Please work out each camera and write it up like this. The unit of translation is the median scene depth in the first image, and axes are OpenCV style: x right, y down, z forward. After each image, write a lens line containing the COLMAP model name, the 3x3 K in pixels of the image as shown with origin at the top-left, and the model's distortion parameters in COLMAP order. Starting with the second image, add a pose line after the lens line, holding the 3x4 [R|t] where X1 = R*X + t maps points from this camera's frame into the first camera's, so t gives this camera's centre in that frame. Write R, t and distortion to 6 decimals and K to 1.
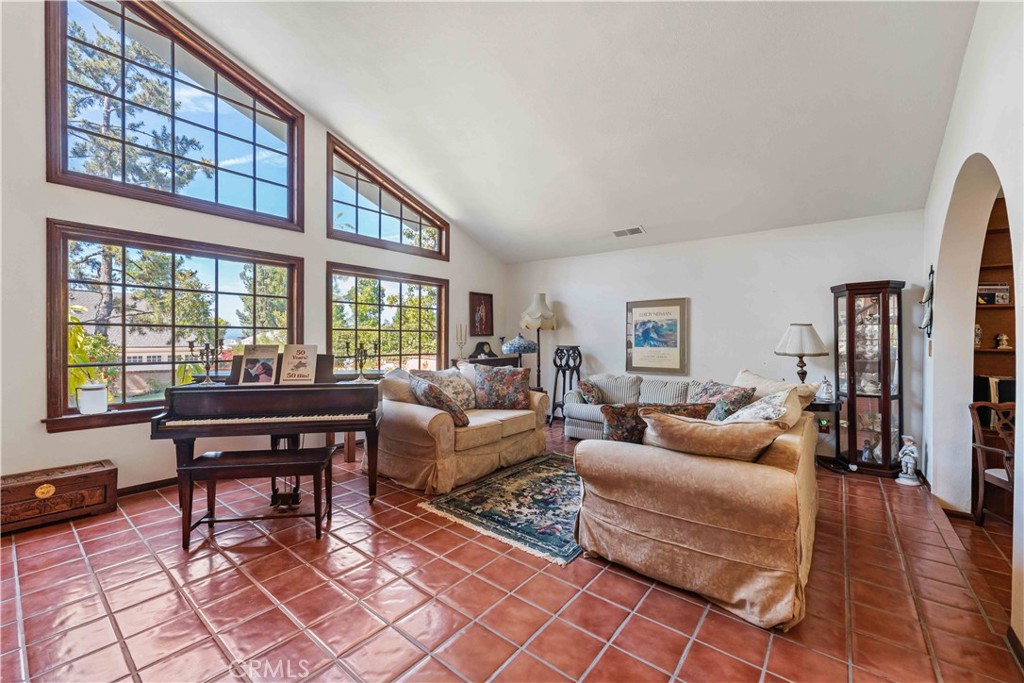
lens RADIAL K [[414.4, 0, 512.0], [0, 414.4, 341.5], [0, 0, 1]] dist [0.000333, 0.000046]
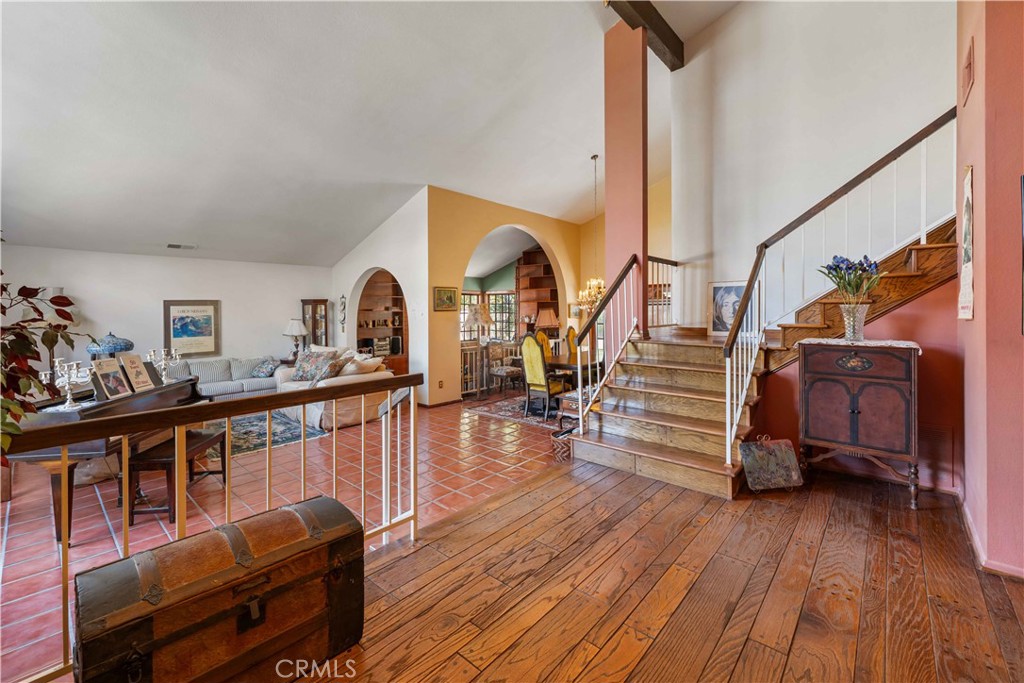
lens RADIAL K [[427.8, 0, 490.2], [0, 427.8, 311.0], [0, 0, 1]] dist [-0.000370, -0.000036]
pose [[0.077169, -0.008882, 0.996978, -1.546683], [0.019139, 0.999789, 0.007426, -0.100312], [-0.996834, 0.018508, 0.077323, -0.047090]]
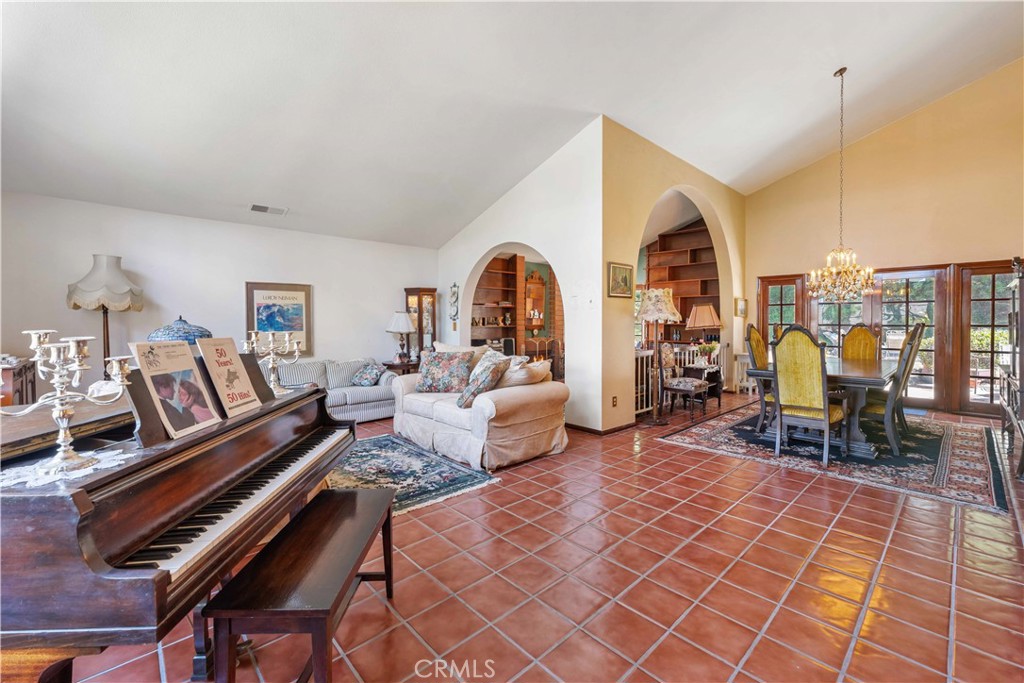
lens RADIAL K [[419.5, 0, 488.1], [0, 419.5, 328.4], [0, 0, 1]] dist [0.000376, 0.000172]
pose [[0.175140, -0.020549, 0.984329, -0.946467], [0.012592, 0.999747, 0.018631, -0.009918], [-0.984463, 0.009132, 0.175355, 0.567167]]
